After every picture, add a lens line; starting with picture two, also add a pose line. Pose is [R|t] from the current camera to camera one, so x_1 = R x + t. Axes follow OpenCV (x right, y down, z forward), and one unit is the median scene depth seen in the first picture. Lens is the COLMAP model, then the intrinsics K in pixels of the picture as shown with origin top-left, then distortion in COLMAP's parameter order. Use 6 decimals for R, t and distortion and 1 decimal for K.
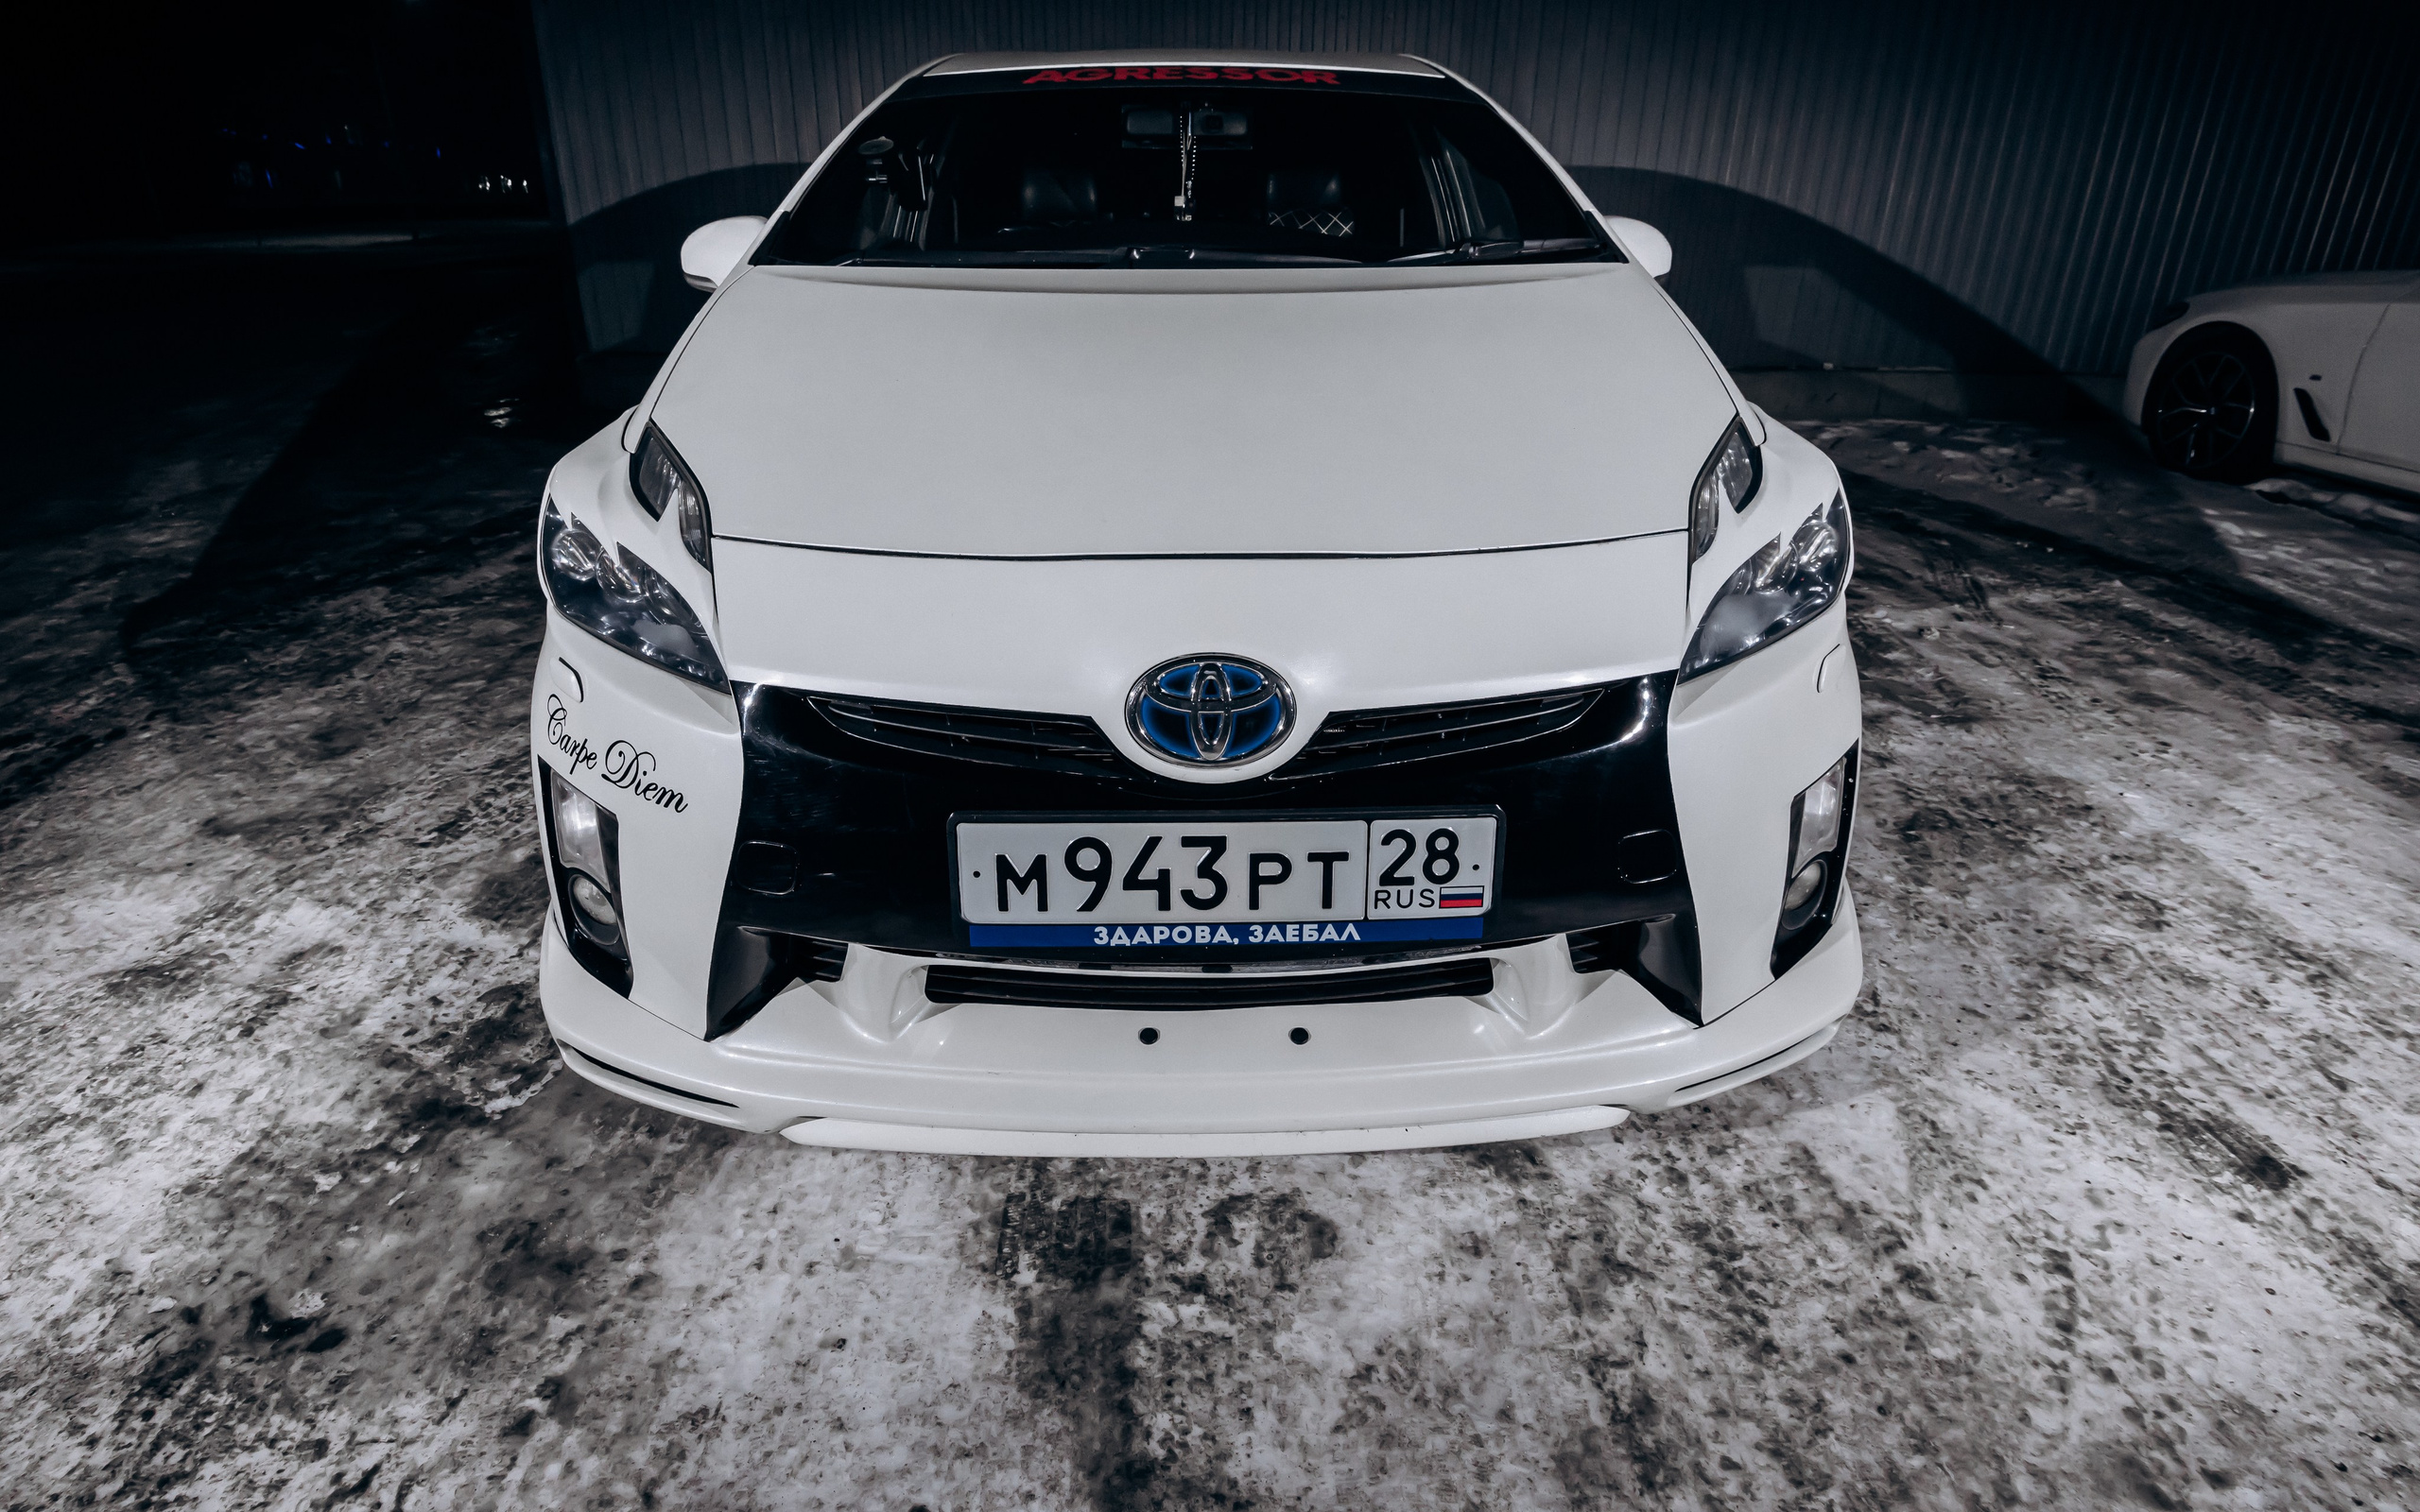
lens RADIAL K [[1193.5, 0, 1148.4], [0, 1193.5, 801.0], [0, 0, 1]] dist [-0.019970, -0.022700]
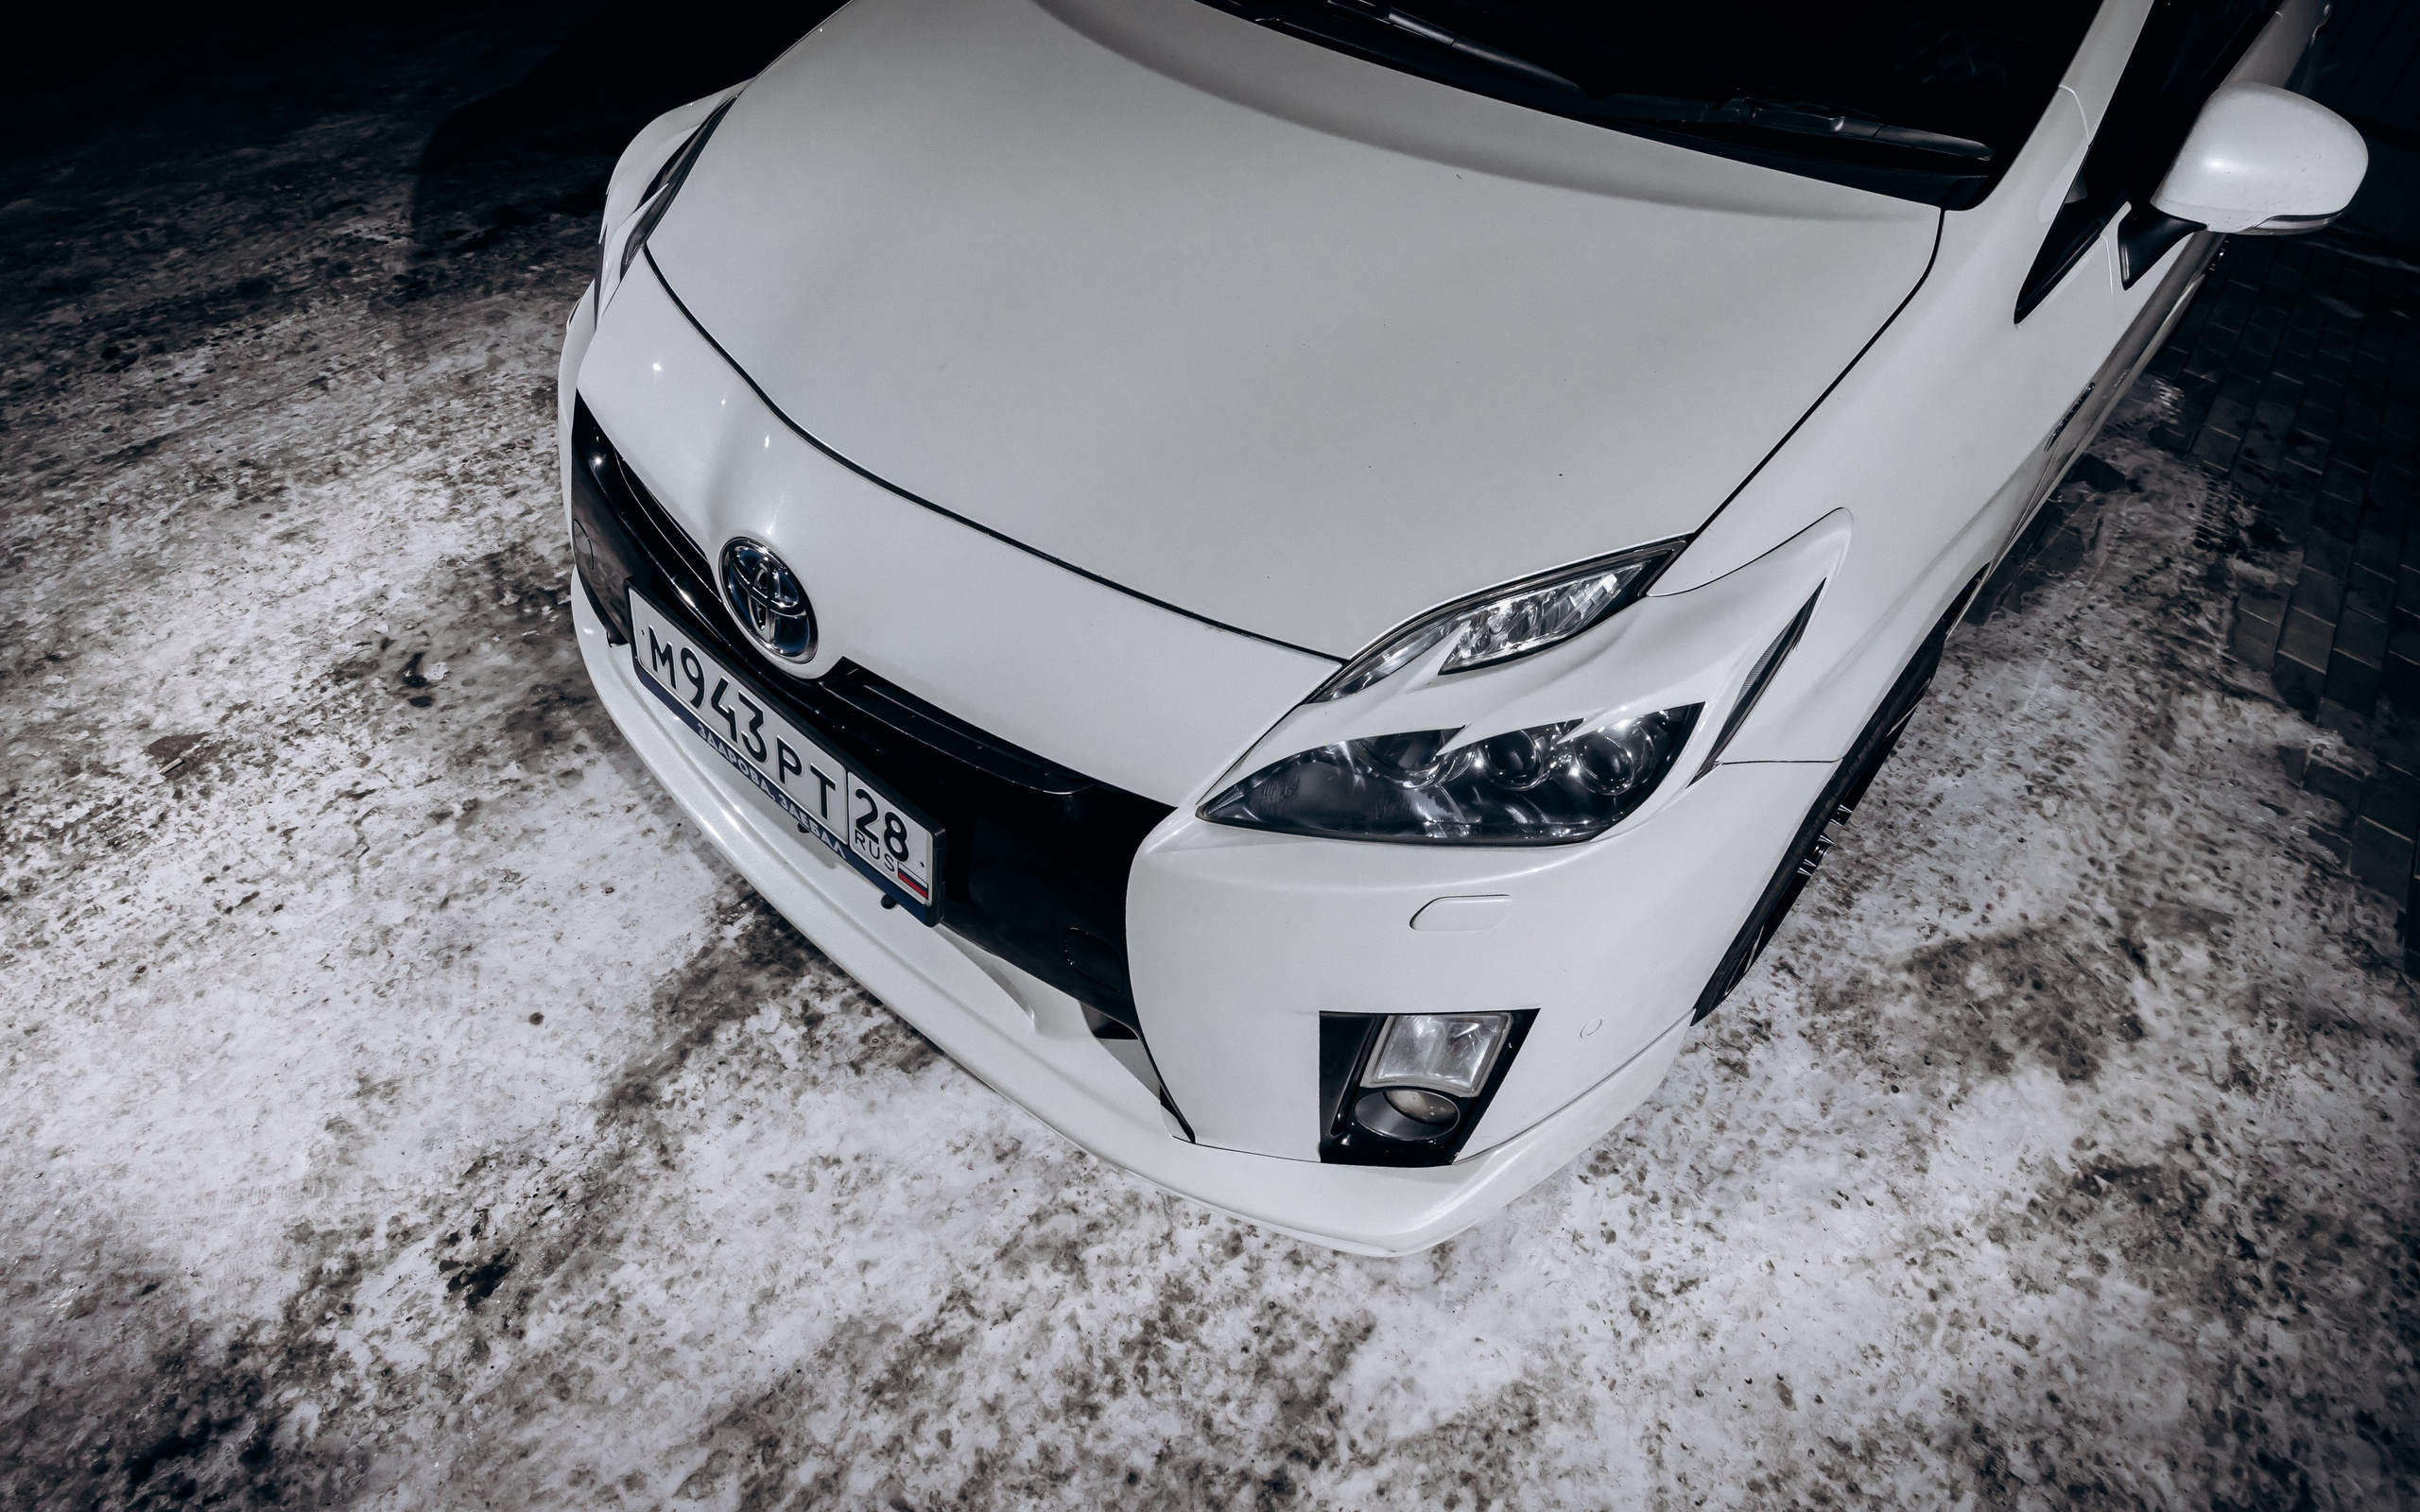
lens RADIAL K [[1206.3, 0, 1105.6], [0, 1206.3, 816.9], [0, 0, 1]] dist [-0.014042, -0.017499]
pose [[0.726111, 0.536521, -0.430010, 0.691214], [-0.350437, 0.826847, 0.439907, -0.409251], [0.591572, -0.168730, 0.788399, 0.270079]]
